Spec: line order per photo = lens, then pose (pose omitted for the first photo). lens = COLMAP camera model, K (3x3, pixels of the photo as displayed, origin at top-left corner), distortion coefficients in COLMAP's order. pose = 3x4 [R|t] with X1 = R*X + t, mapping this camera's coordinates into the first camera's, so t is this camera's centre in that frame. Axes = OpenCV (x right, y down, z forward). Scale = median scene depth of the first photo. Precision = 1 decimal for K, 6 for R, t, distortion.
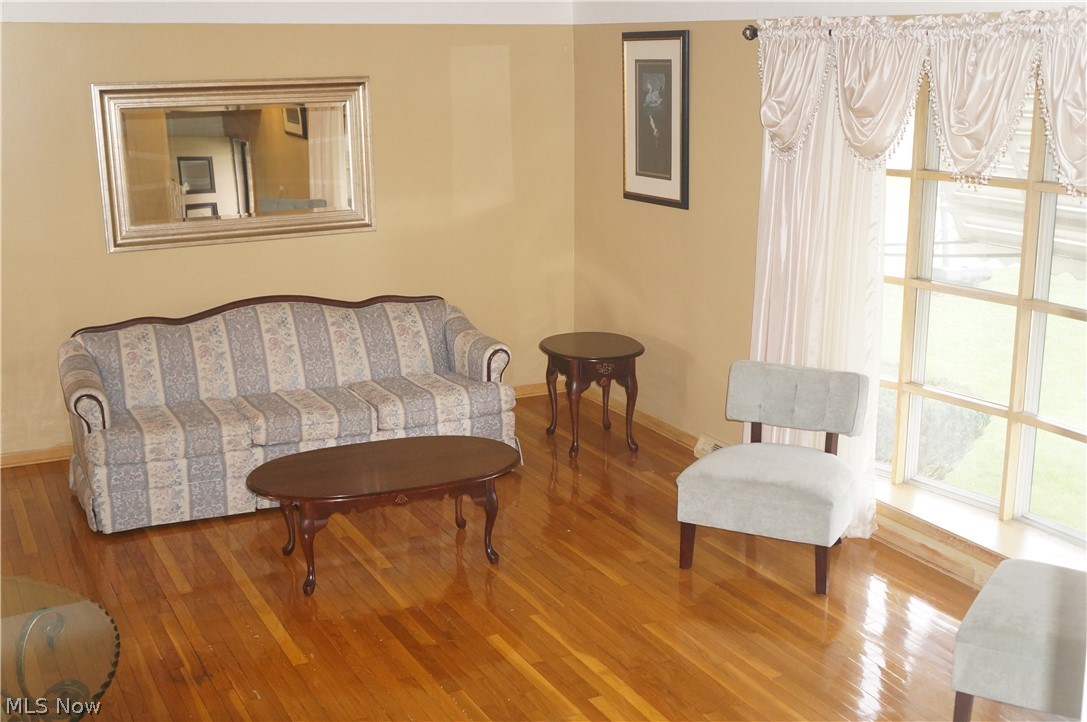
lens RADIAL K [[1301.2, 0, 543.5], [0, 1301.2, 361.0], [0, 0, 1]] dist [0.007093, 0.004912]
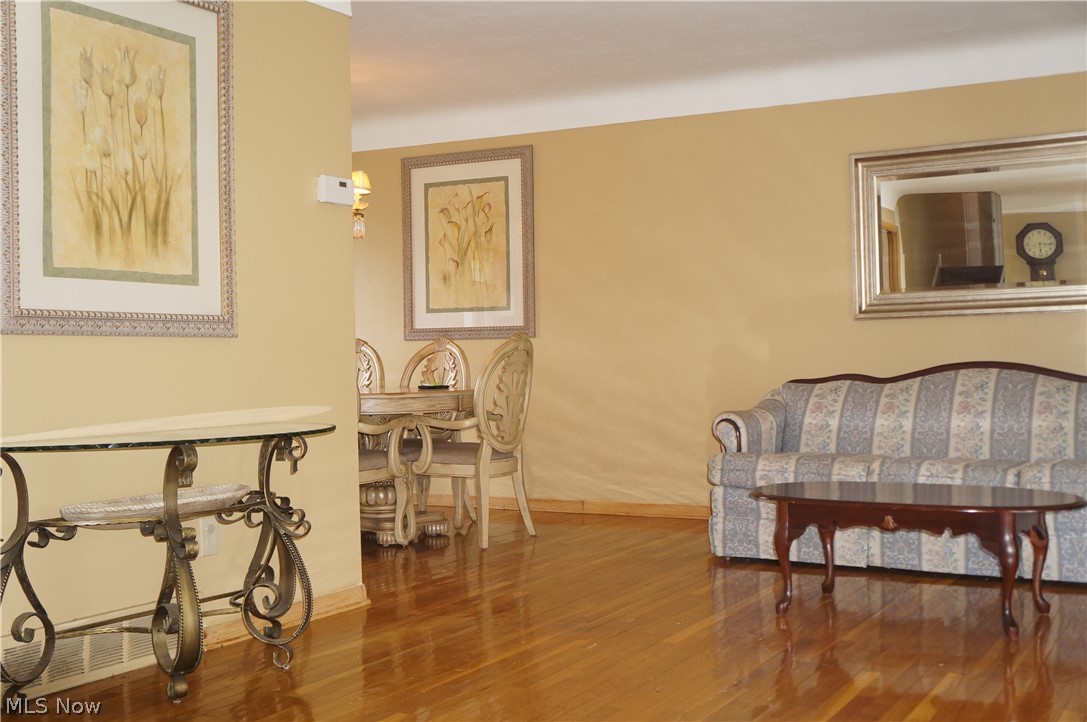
lens RADIAL K [[1301.2, 0, 543.5], [0, 1301.2, 361.0], [0, 0, 1]] dist [0.007093, 0.004912]
pose [[0.569759, 0.002363, -0.821808, 0.403712], [-0.185336, 0.974604, -0.125691, 0.135452], [0.800641, 0.223924, 0.555727, 0.301562]]
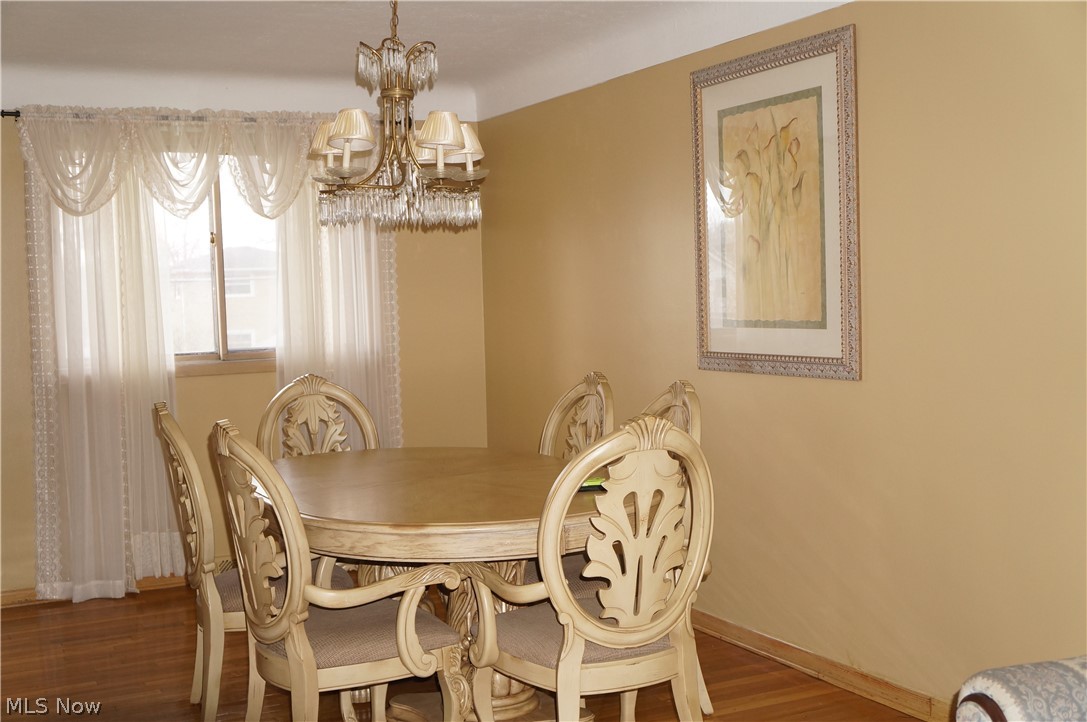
lens RADIAL K [[1301.2, 0, 543.5], [0, 1301.2, 361.0], [0, 0, 1]] dist [0.007093, 0.004912]
pose [[0.007533, 0.058687, -0.998248, 0.032650], [-0.209557, 0.976202, 0.055810, -0.065205], [0.977767, 0.208770, 0.019652, 0.832232]]
